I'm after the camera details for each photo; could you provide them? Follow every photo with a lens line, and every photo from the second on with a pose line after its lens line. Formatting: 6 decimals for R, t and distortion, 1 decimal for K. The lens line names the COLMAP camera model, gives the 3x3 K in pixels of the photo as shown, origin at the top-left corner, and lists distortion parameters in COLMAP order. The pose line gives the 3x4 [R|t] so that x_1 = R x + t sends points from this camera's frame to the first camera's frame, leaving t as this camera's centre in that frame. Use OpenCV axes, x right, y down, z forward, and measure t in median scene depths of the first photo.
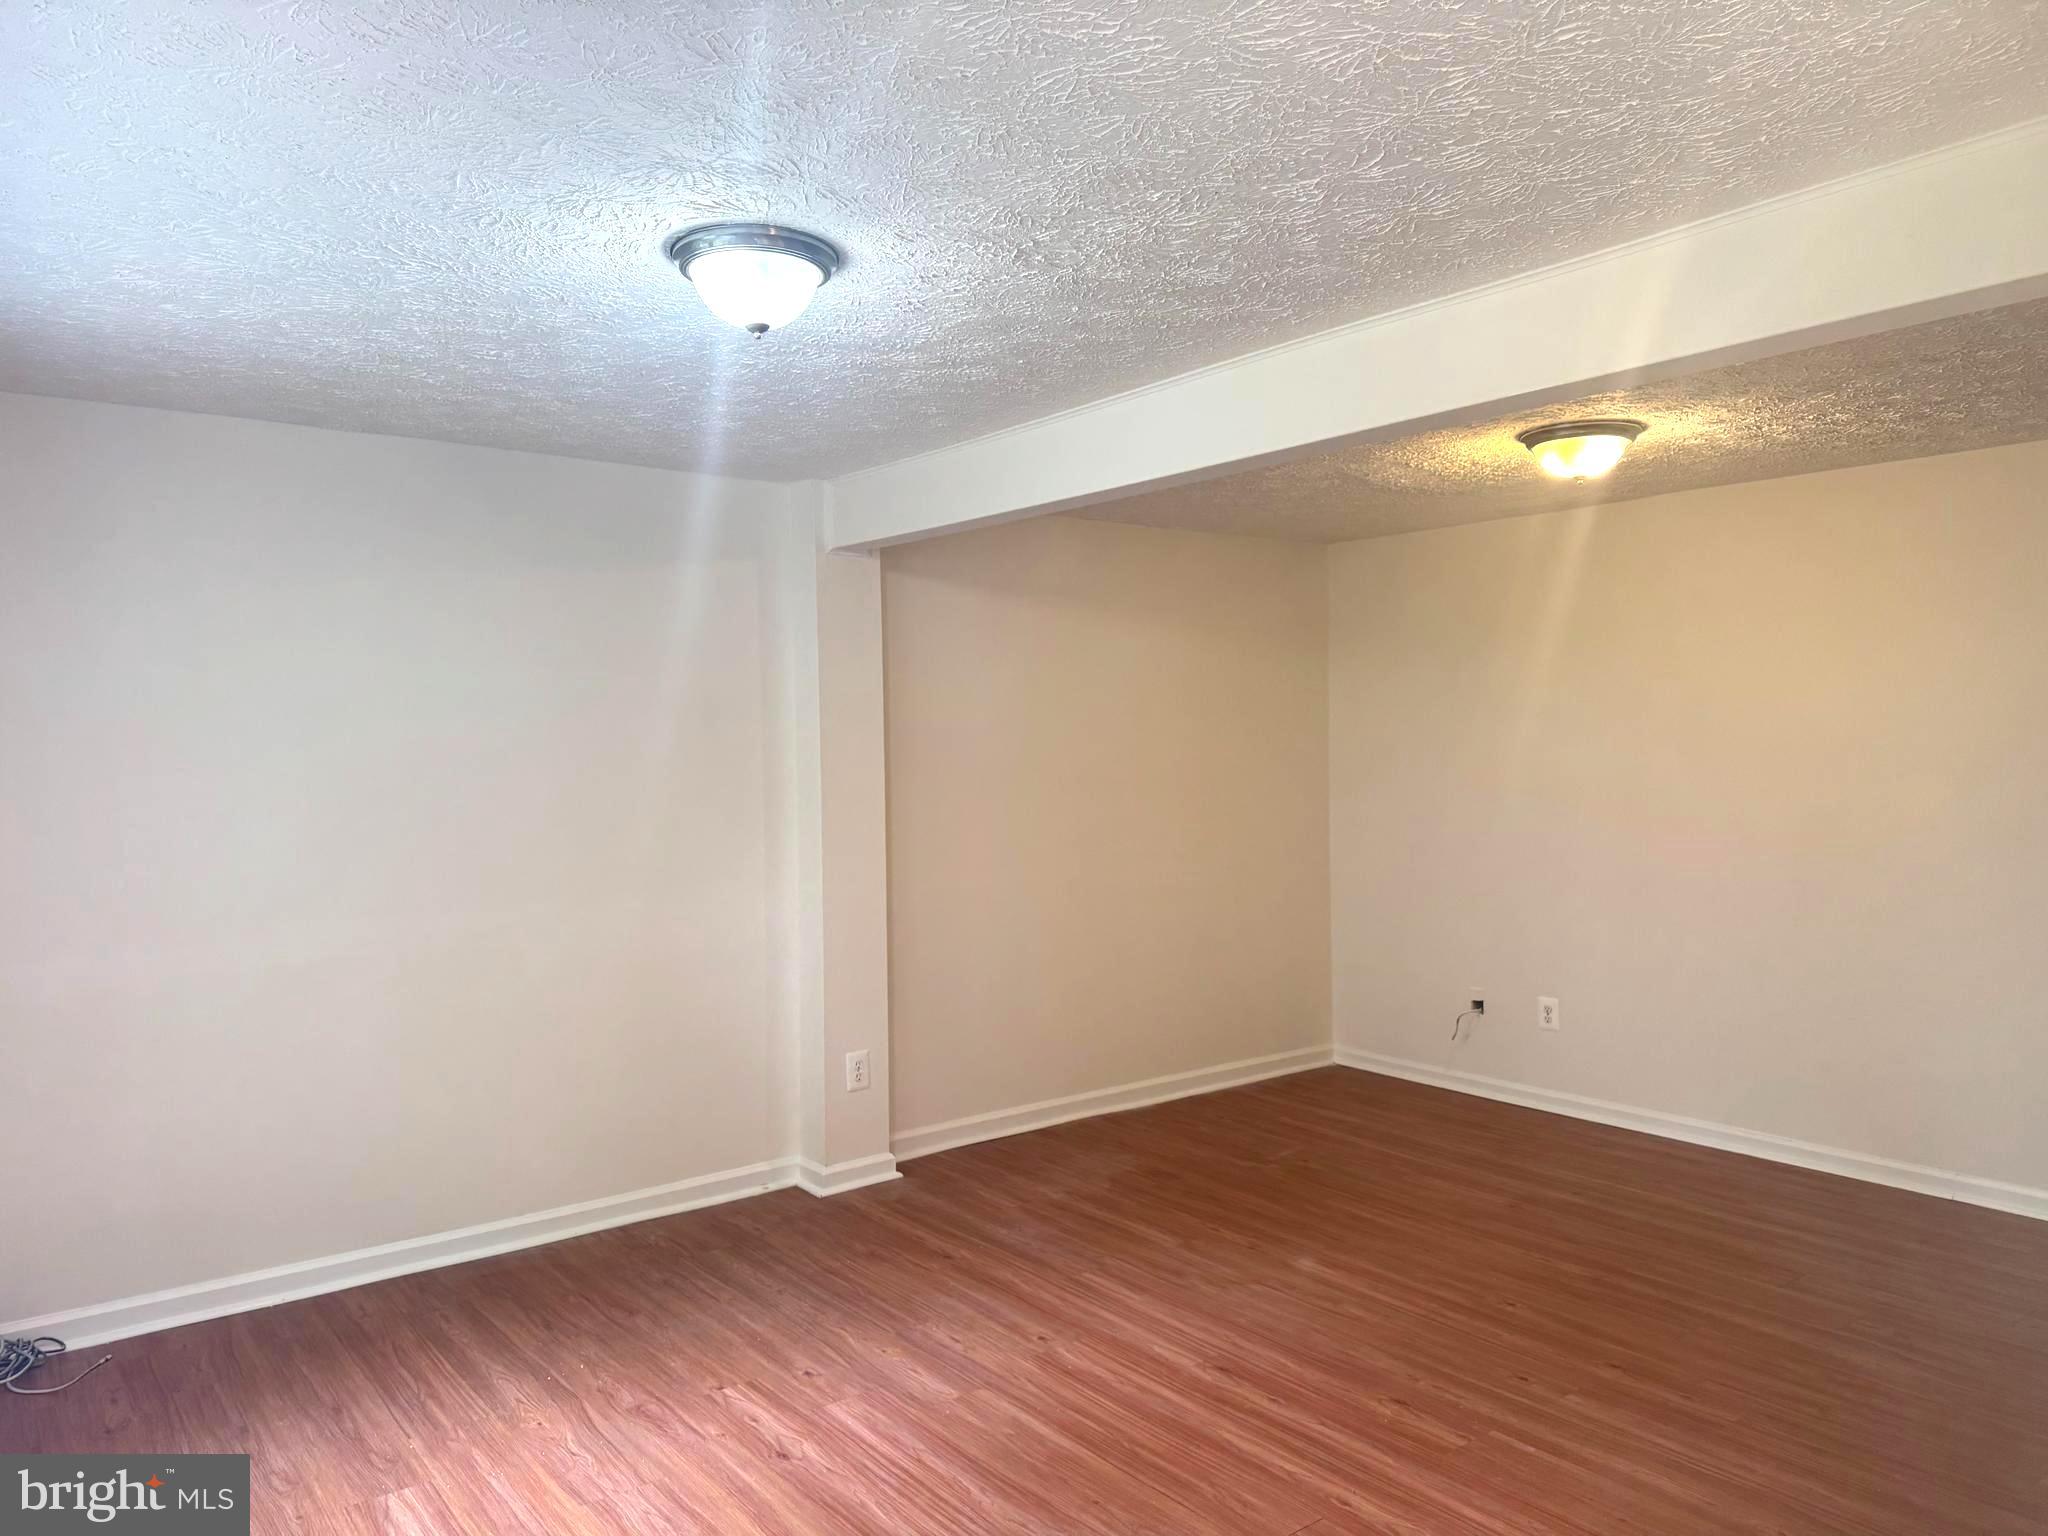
lens RADIAL K [[1433.7, 0, 1022.9], [0, 1433.7, 774.4], [0, 0, 1]] dist [0.153655, -0.204397]
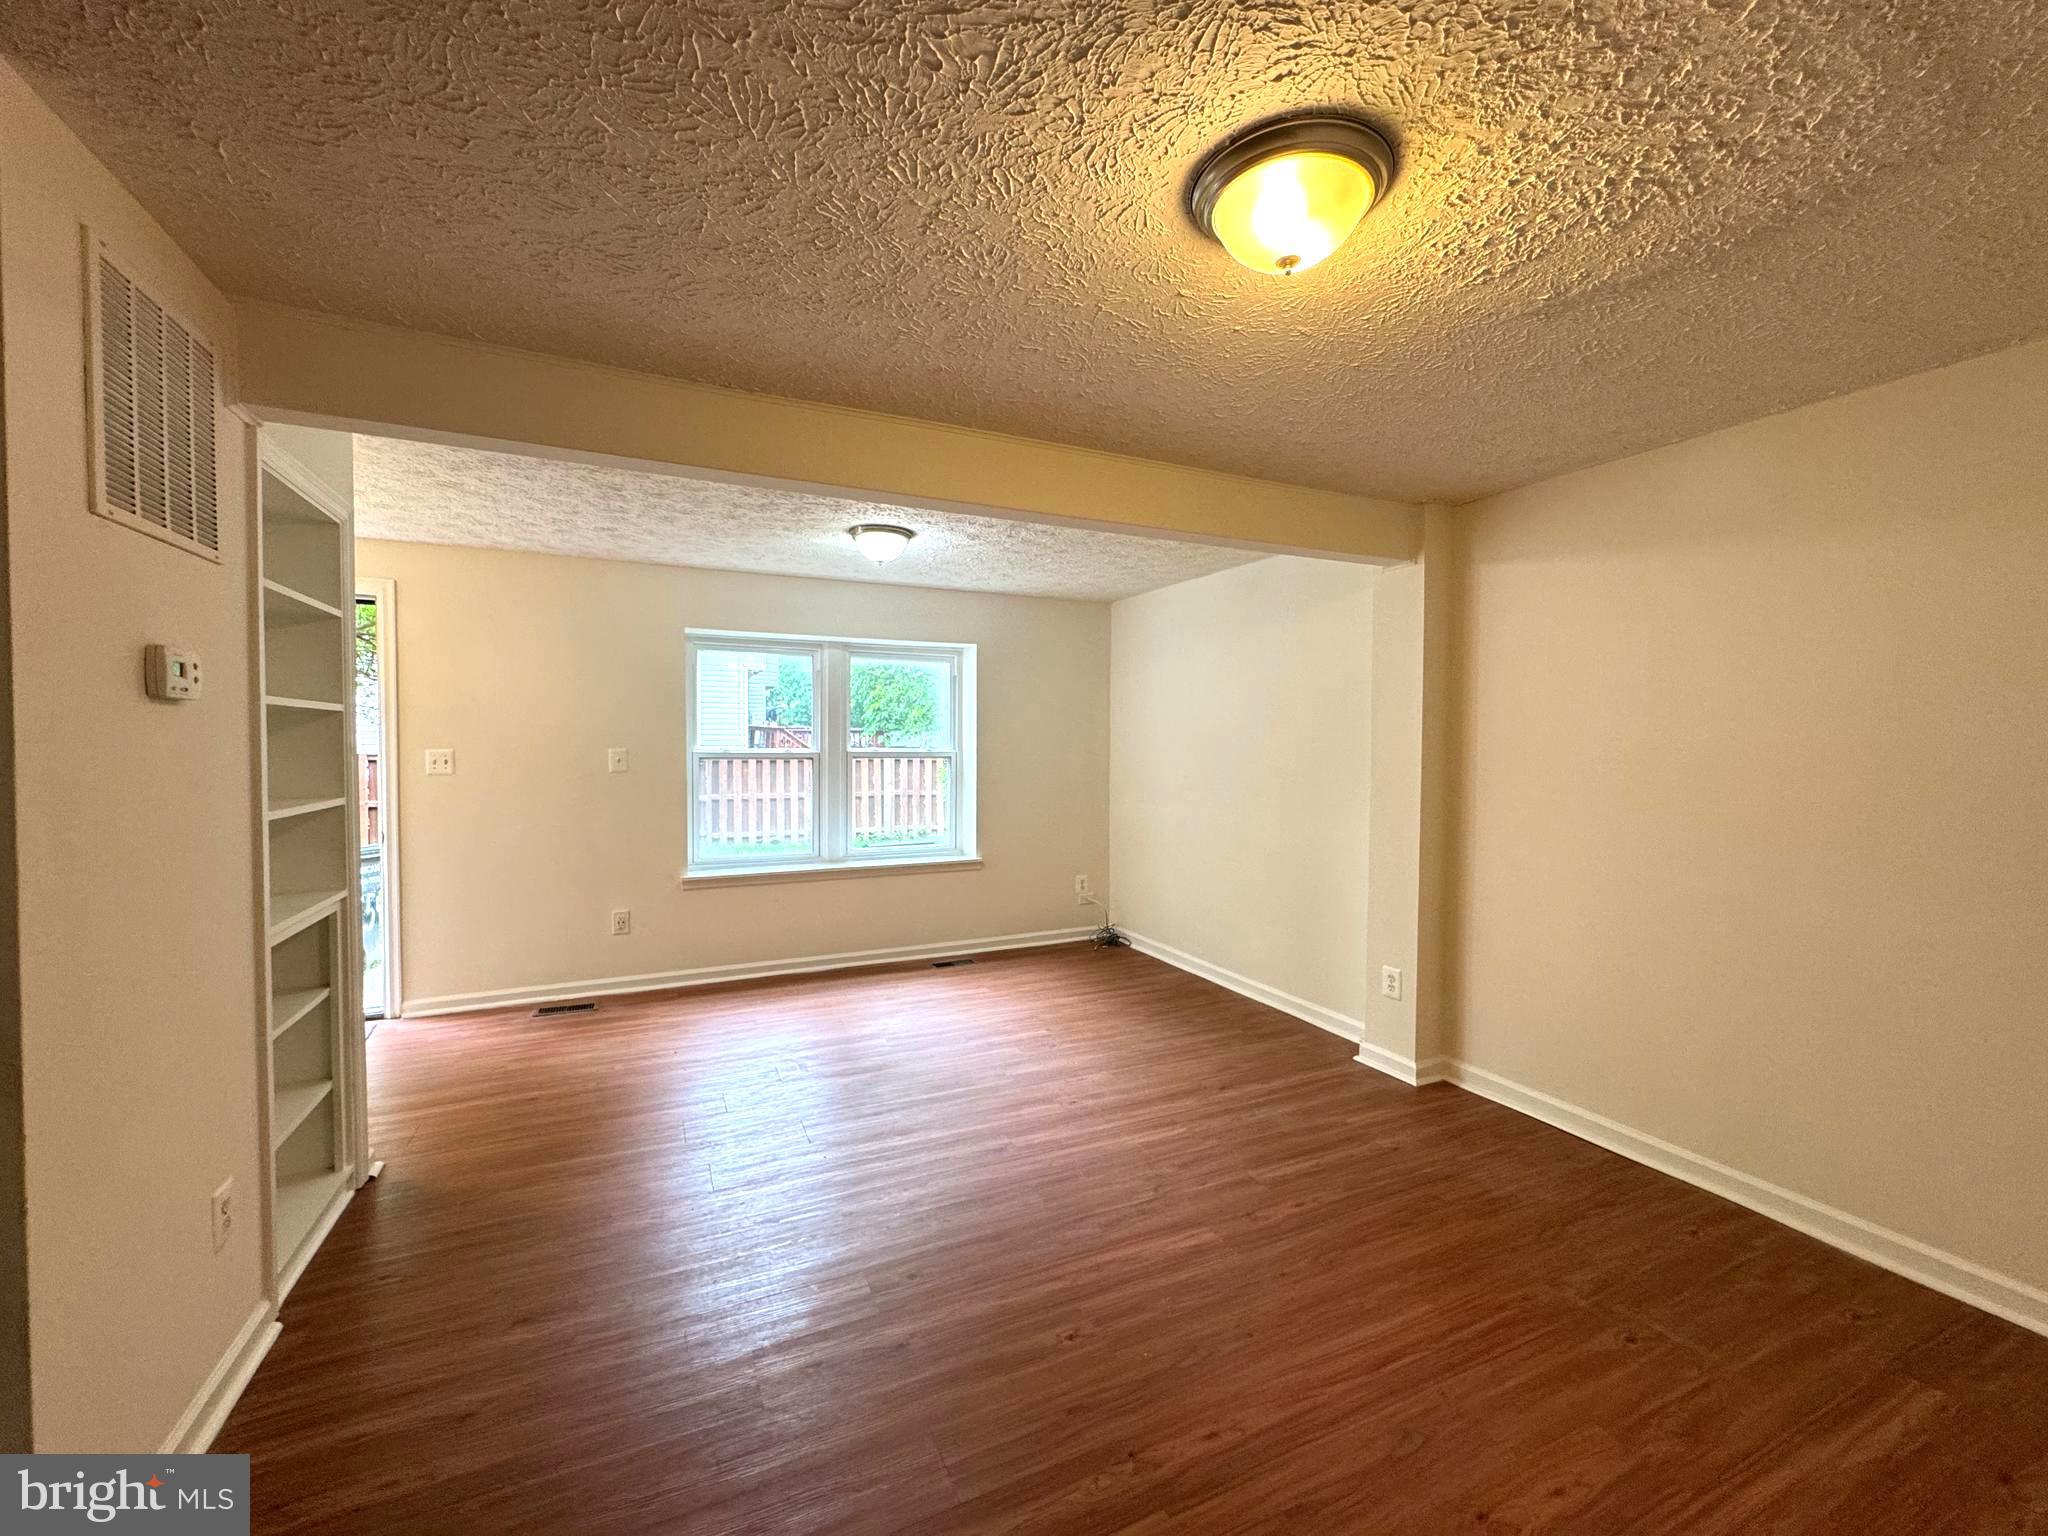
lens RADIAL K [[816.8, 0, 1024.4], [0, 816.8, 766.9], [0, 0, 1]] dist [-0.001872, -0.000233]
pose [[-0.222190, 0.042611, -0.974072, 0.810693], [-0.021708, 0.998581, 0.048635, -0.009715], [0.974762, 0.031952, -0.220949, 1.074863]]
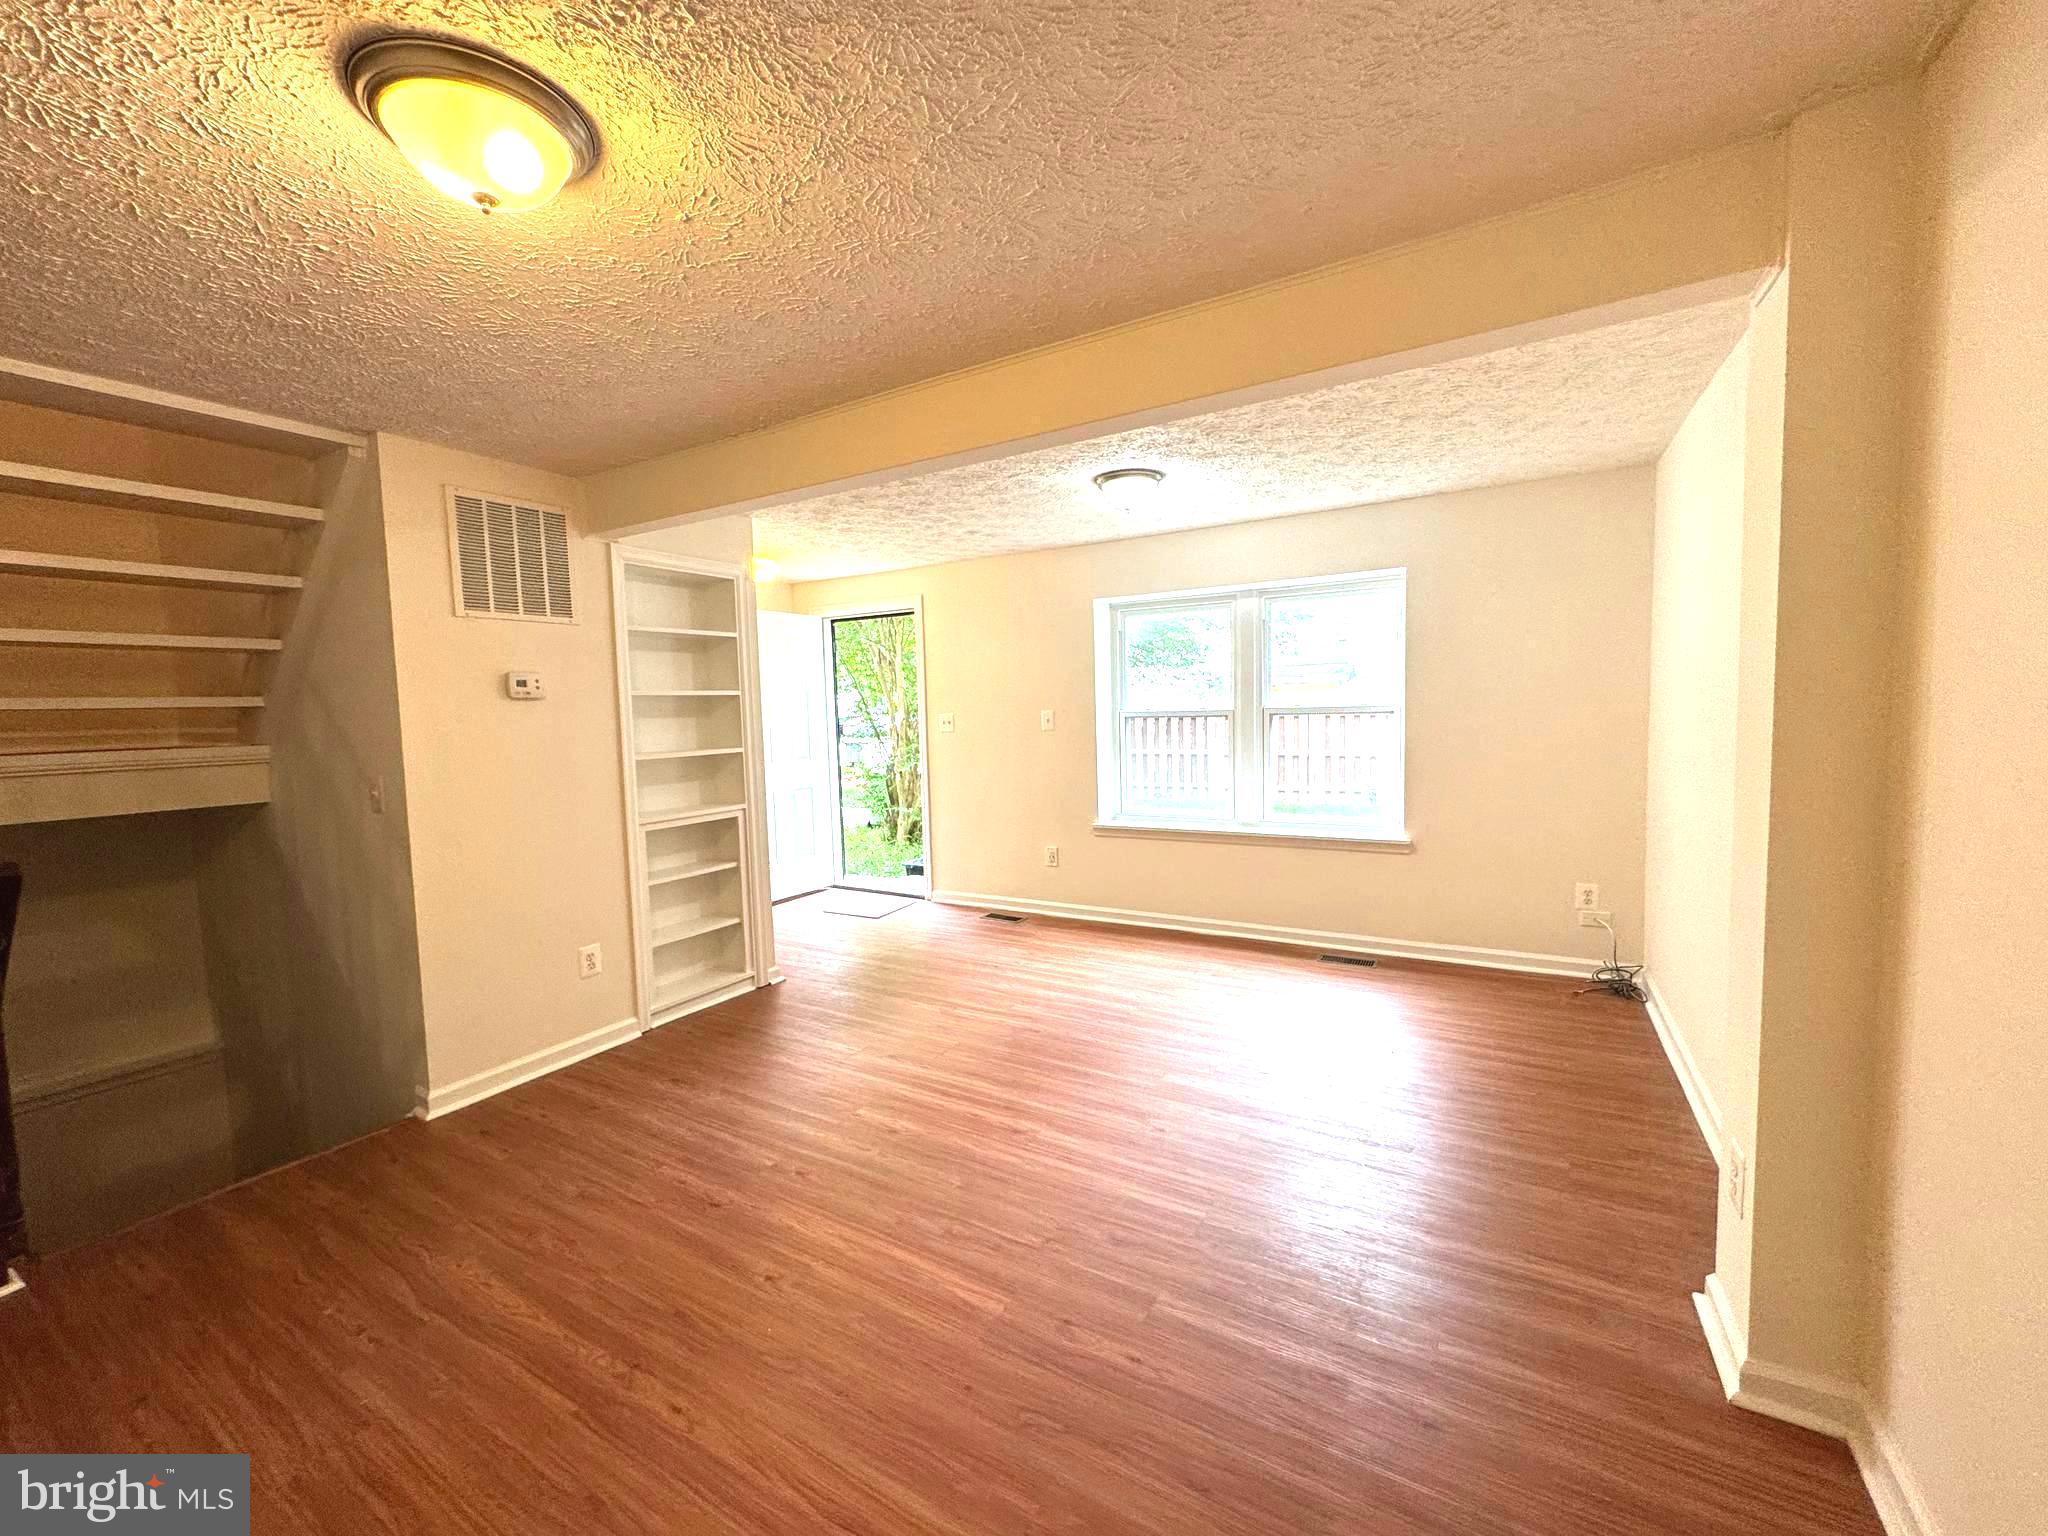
lens RADIAL K [[819.6, 0, 1024.2], [0, 819.6, 765.0], [0, 0, 1]] dist [-0.001898, 0.000598]
pose [[-0.929062, 0.067751, -0.363666, 0.350049], [0.034300, 0.994627, 0.097673, -0.010697], [0.368330, 0.078271, -0.926395, 1.524365]]
